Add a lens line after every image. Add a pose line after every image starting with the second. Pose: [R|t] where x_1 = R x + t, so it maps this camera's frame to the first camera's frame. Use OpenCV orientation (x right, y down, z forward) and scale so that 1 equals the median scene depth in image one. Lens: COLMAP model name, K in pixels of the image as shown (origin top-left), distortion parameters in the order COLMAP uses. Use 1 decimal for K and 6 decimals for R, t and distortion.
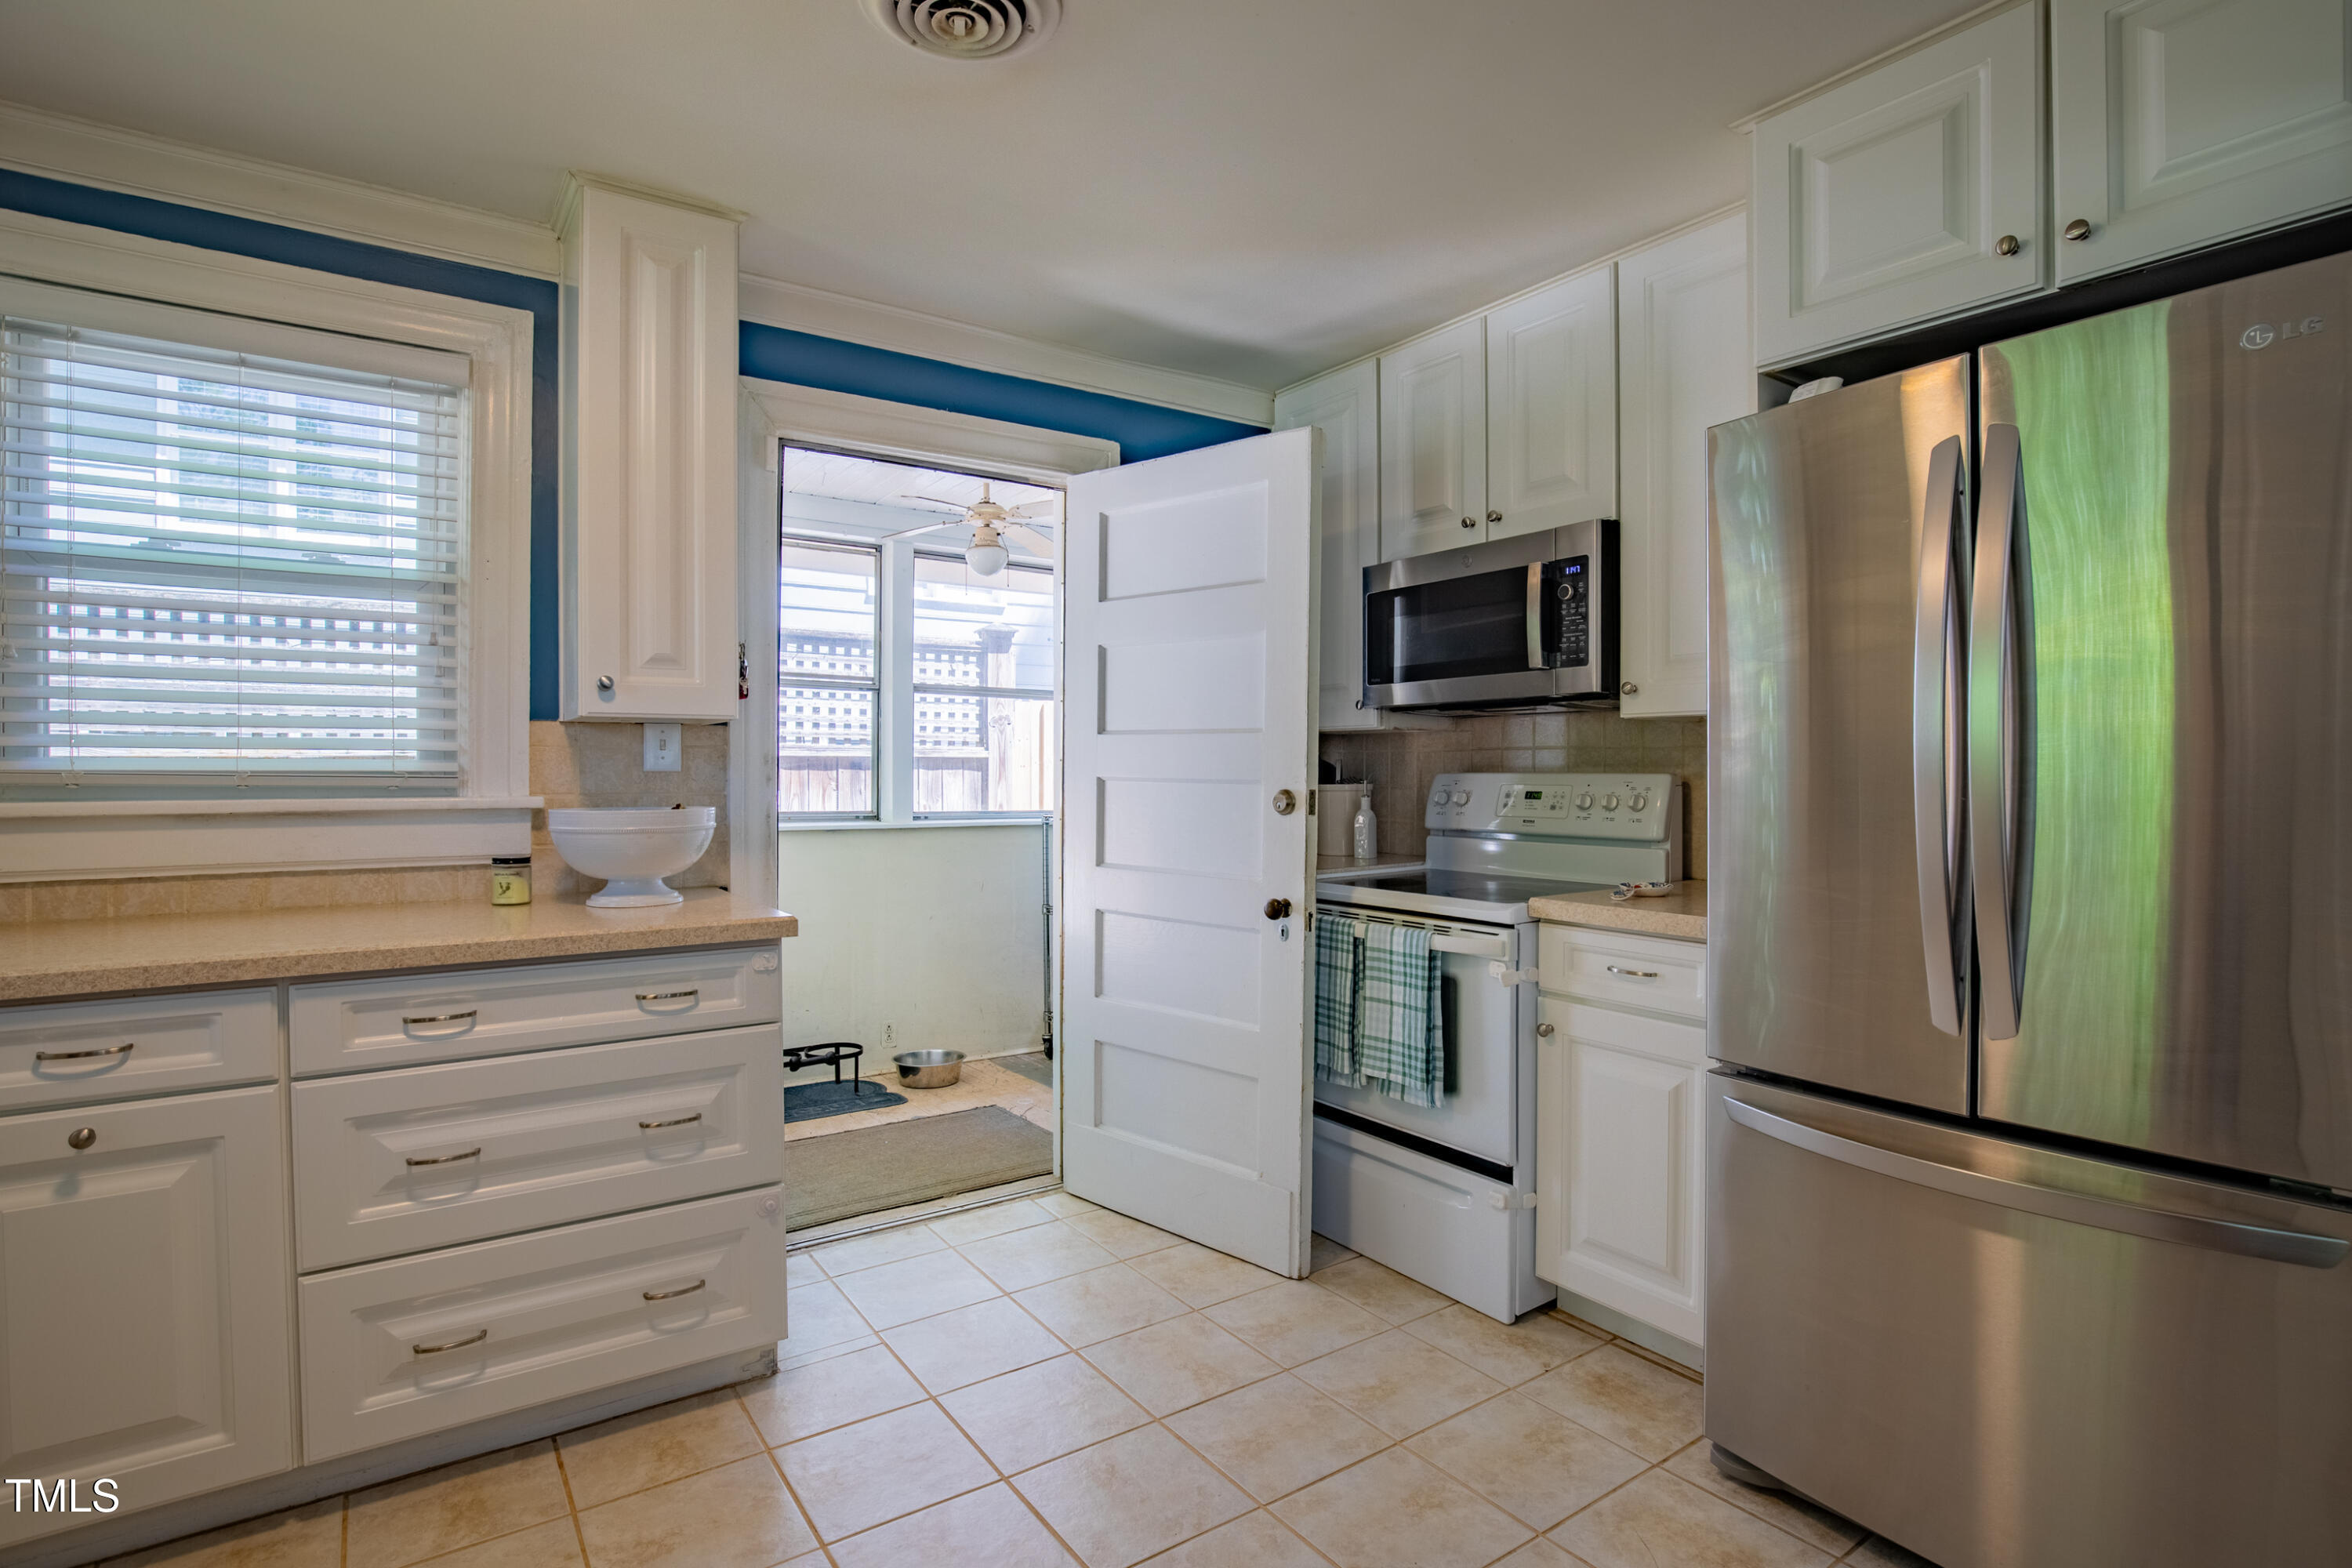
lens RADIAL K [[1160.5, 0, 1238.6], [0, 1160.5, 782.3], [0, 0, 1]] dist [-0.048711, 0.011431]
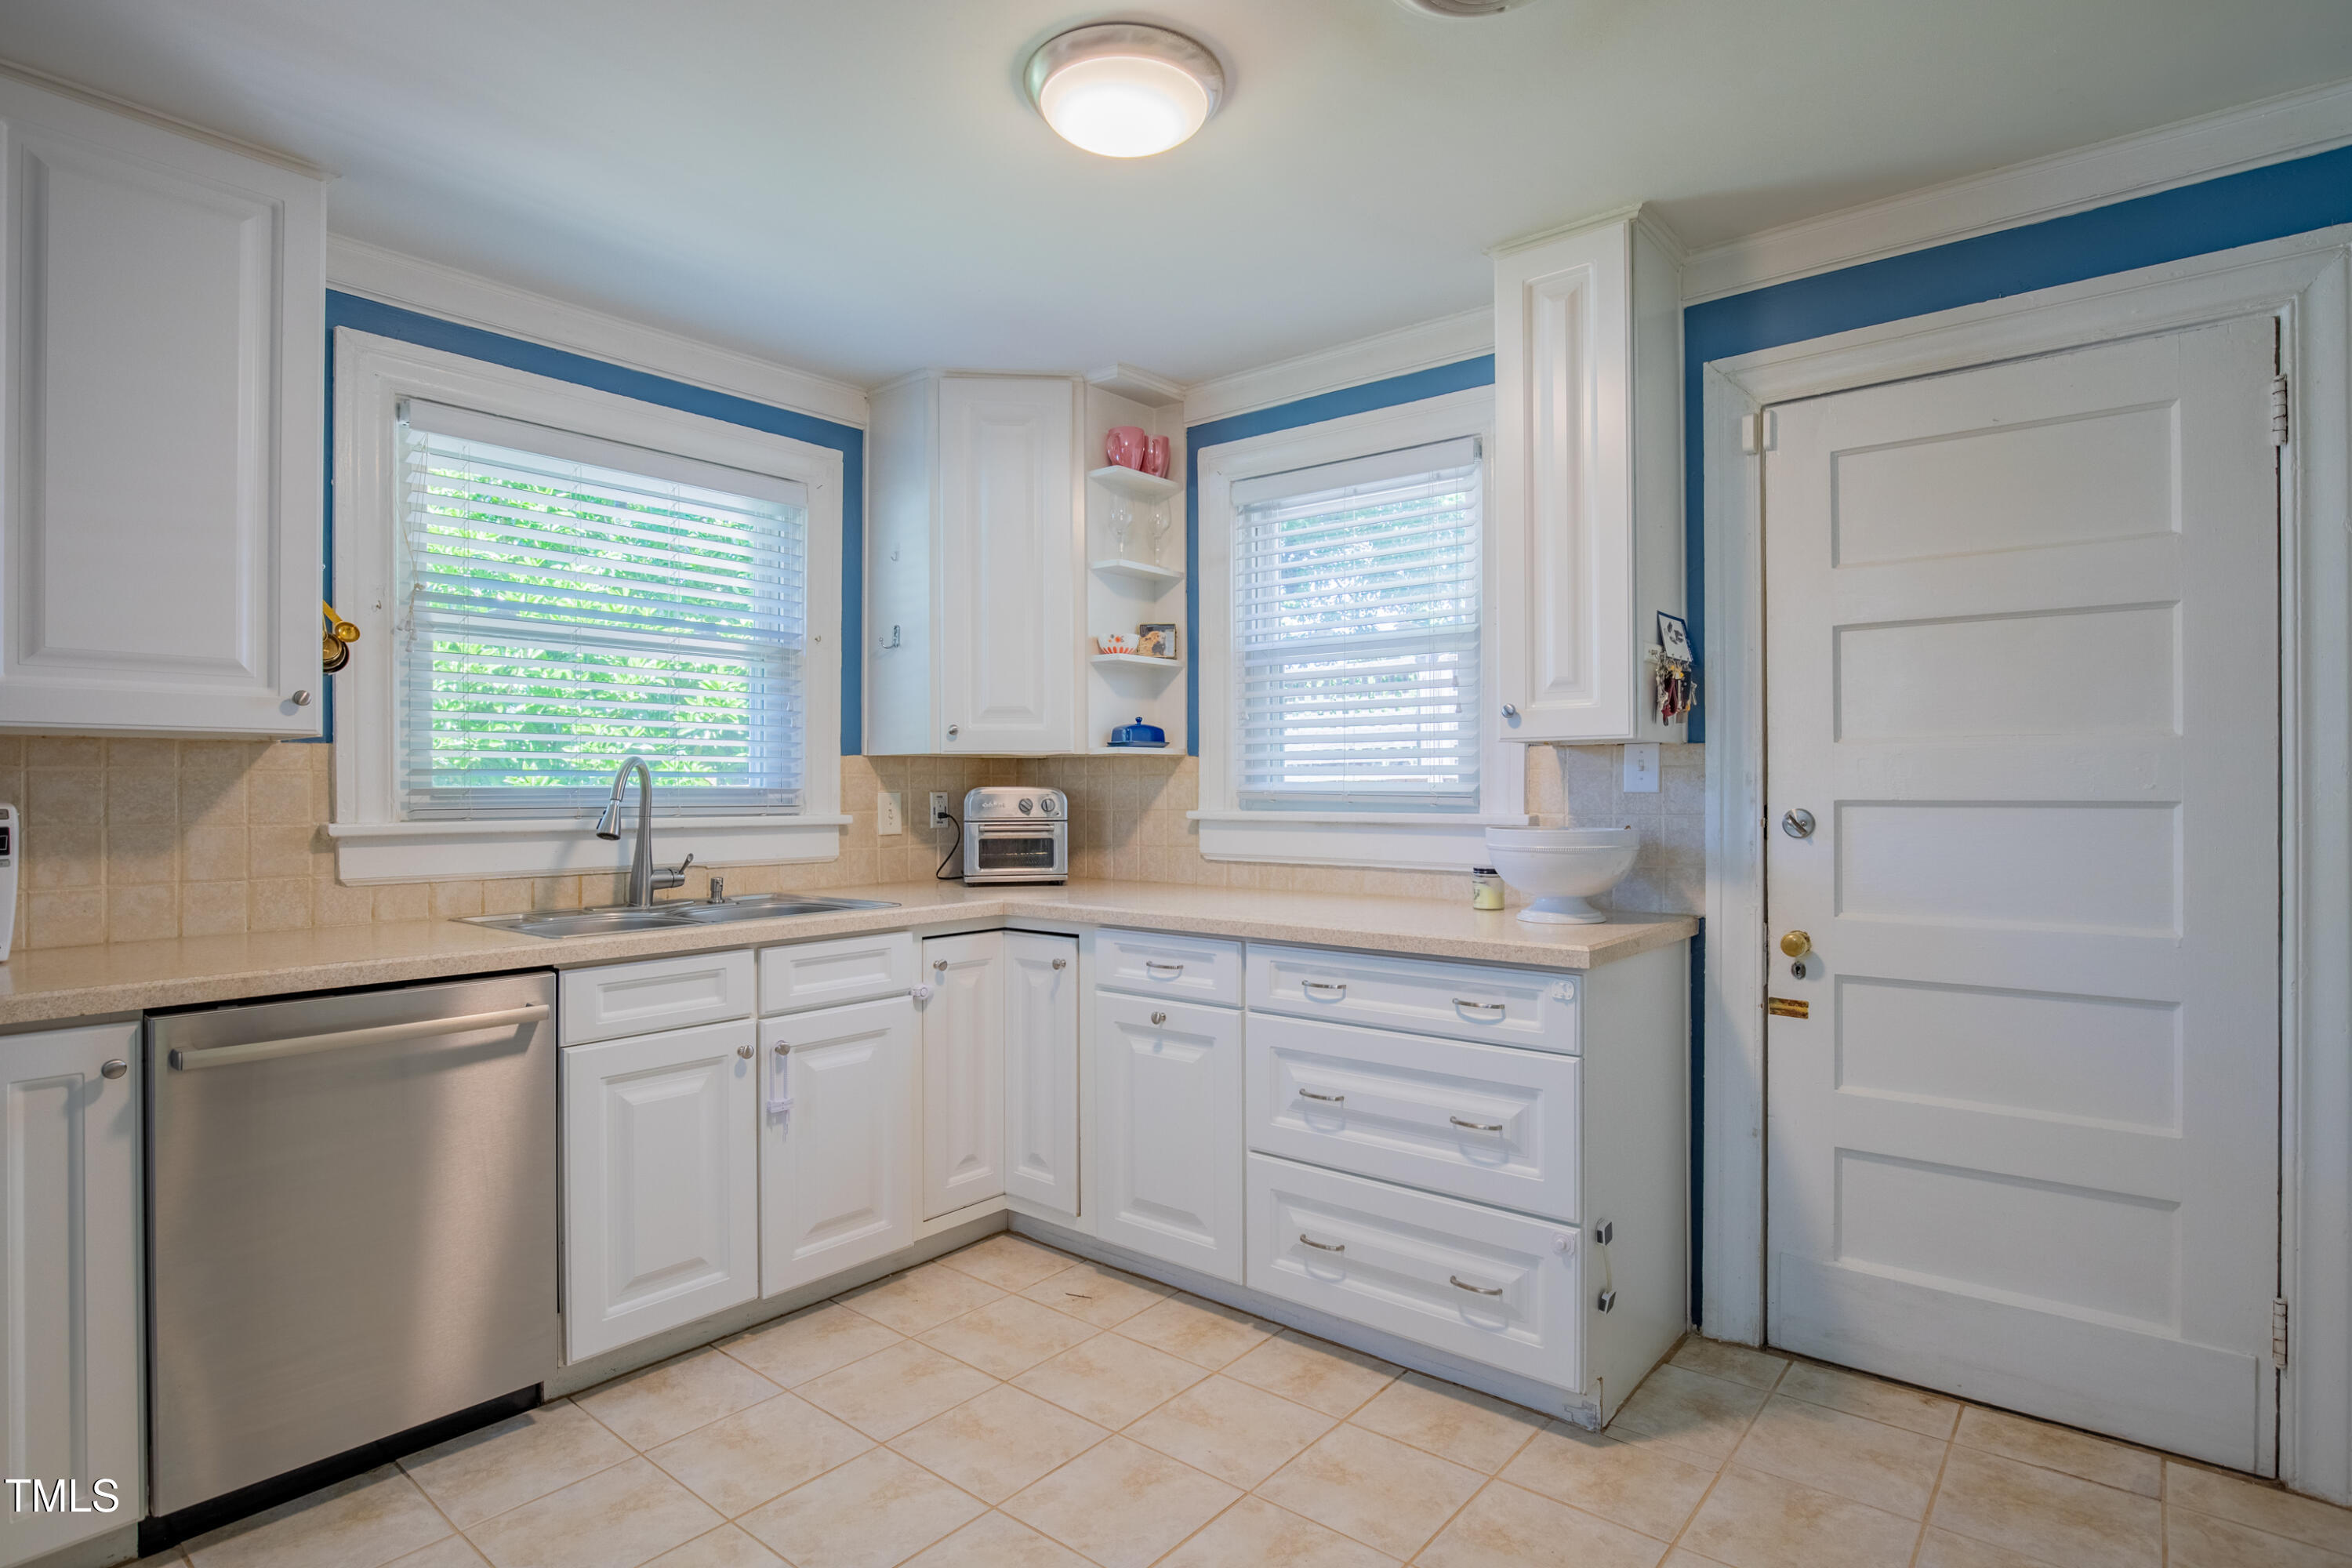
lens RADIAL K [[1237.4, 0, 1133.8], [0, 1237.4, 783.8], [0, 0, 1]] dist [-0.027603, 0.001213]
pose [[0.208708, -0.003979, -0.977970, 0.522376], [-0.009522, 0.999936, -0.006101, -0.007690], [0.977932, 0.010586, 0.208657, 0.423886]]
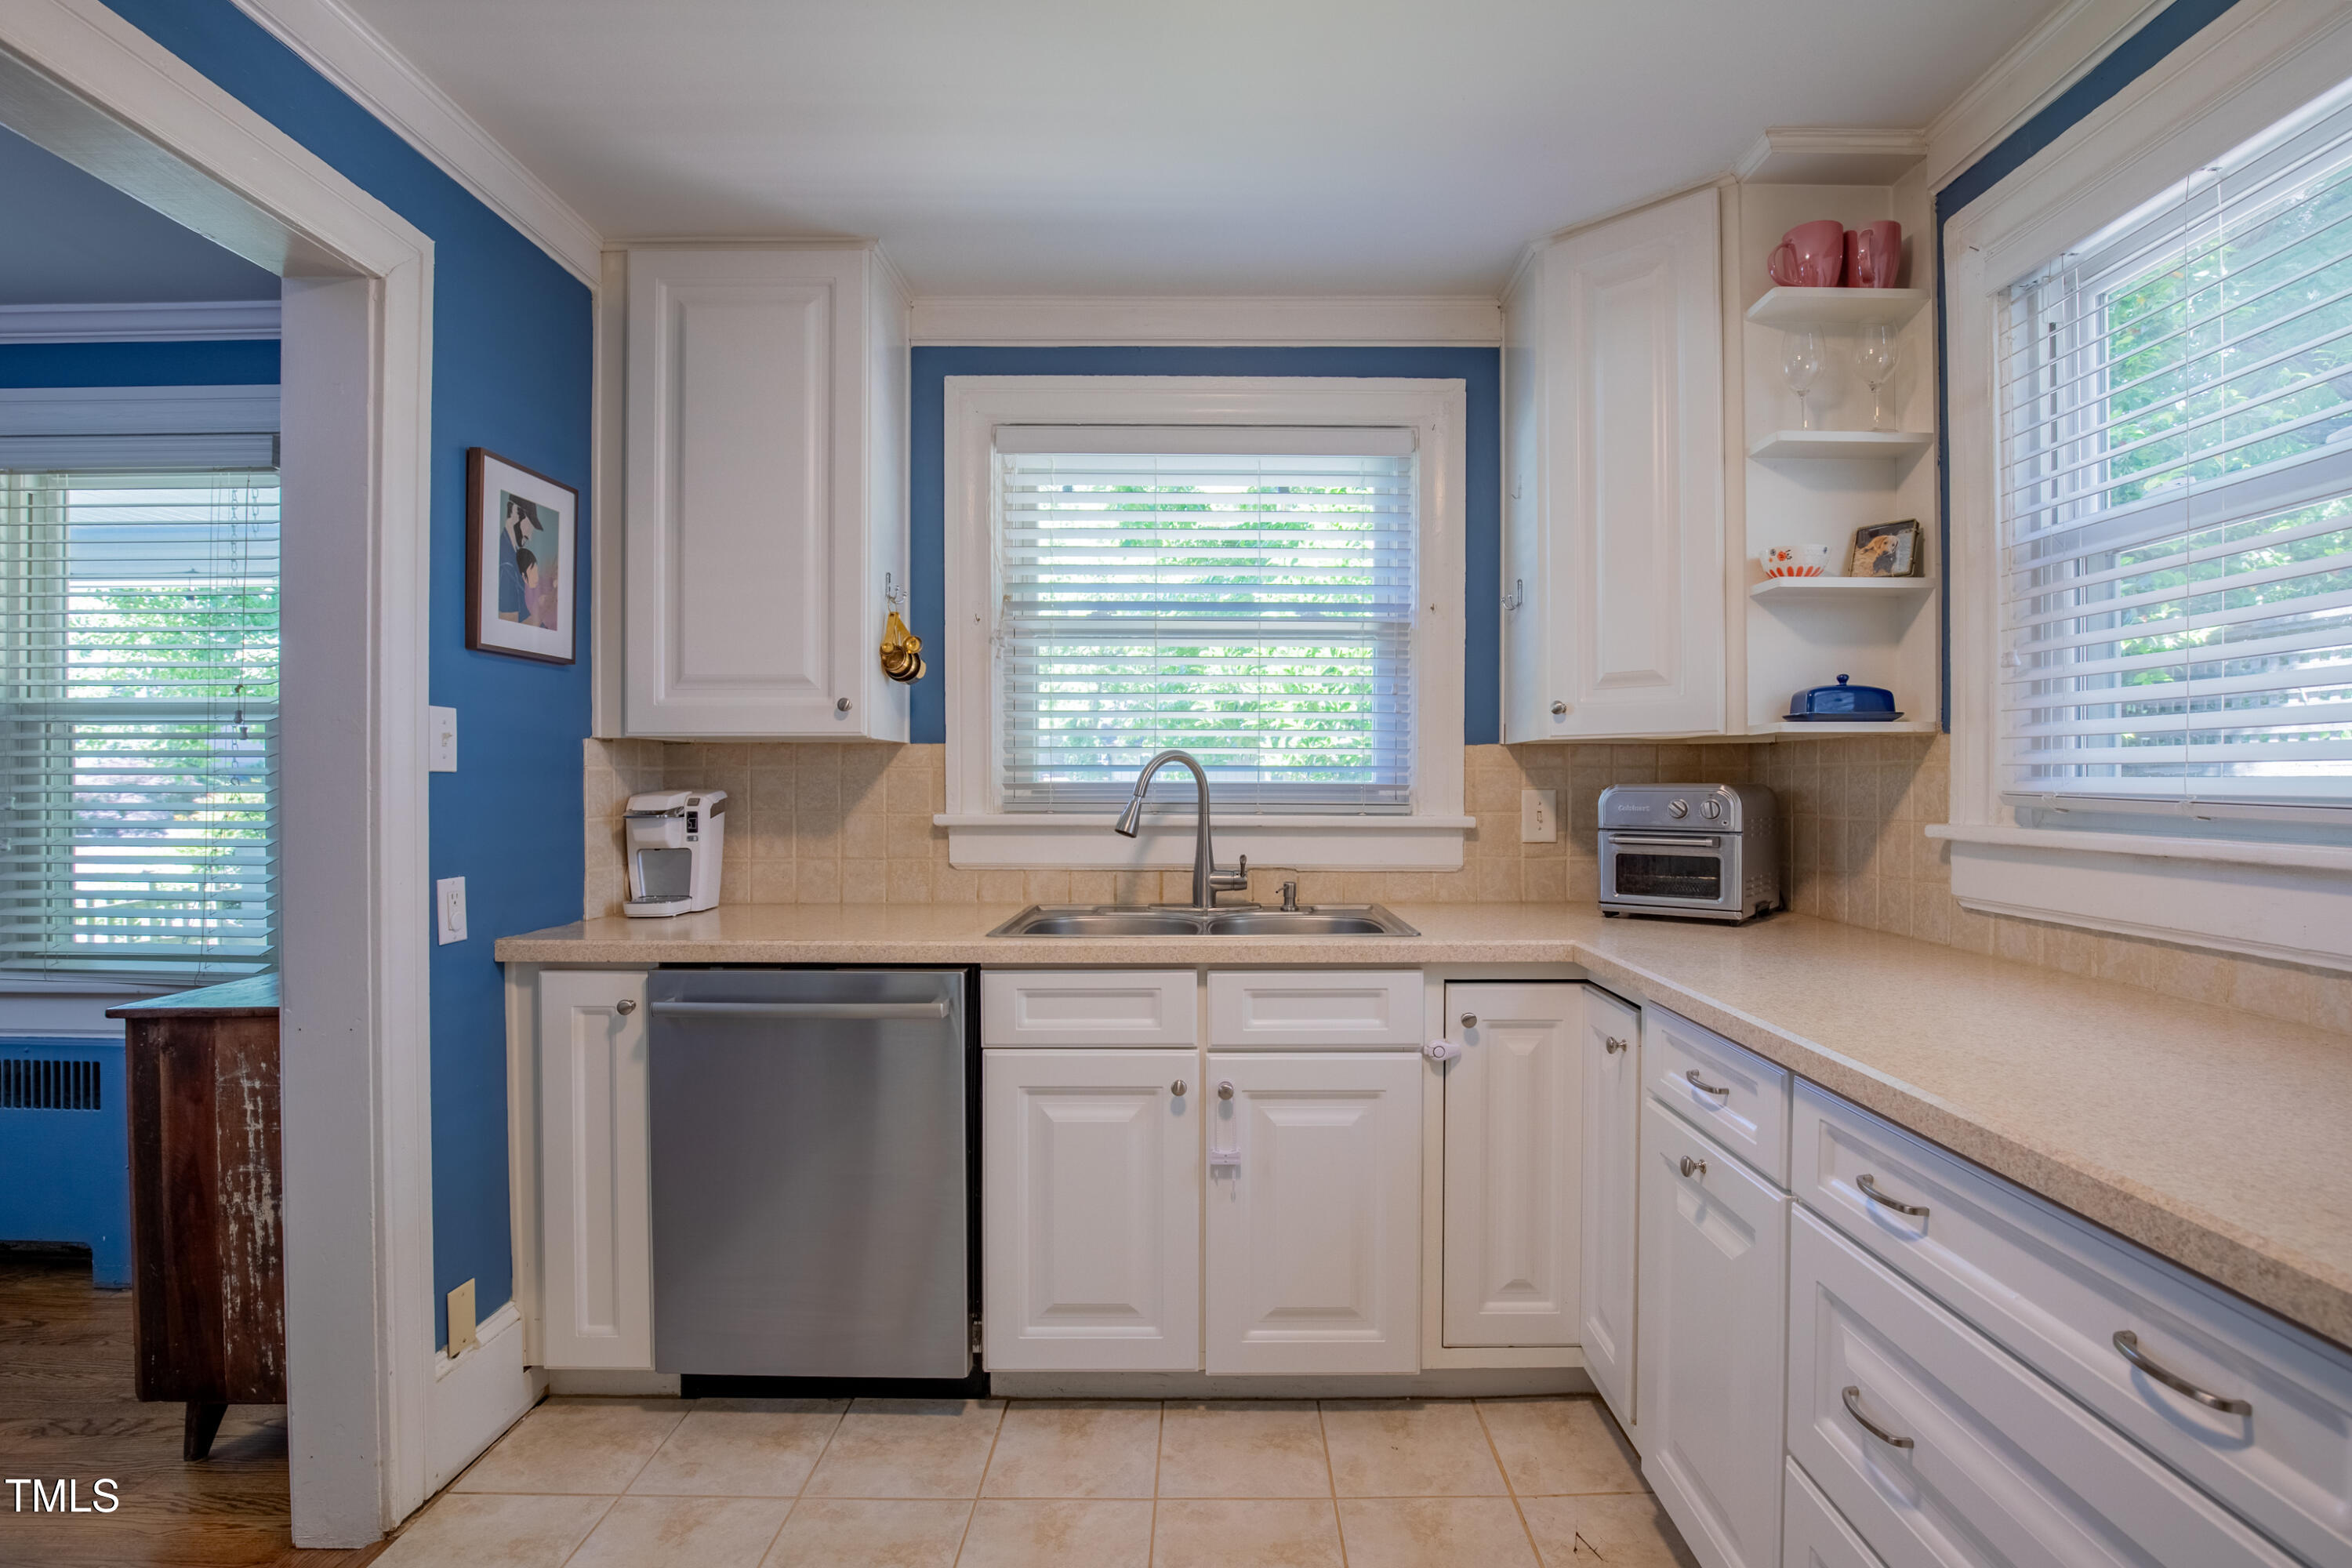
lens RADIAL K [[1127.3, 0, 1184.6], [0, 1127.3, 786.5], [0, 0, 1]] dist [-0.034683, -0.000523]
pose [[-0.607945, 0.002904, -0.793974, 0.007246], [-0.010227, 0.999882, 0.011488, -0.016530], [0.793913, 0.015104, -0.607843, 0.899224]]
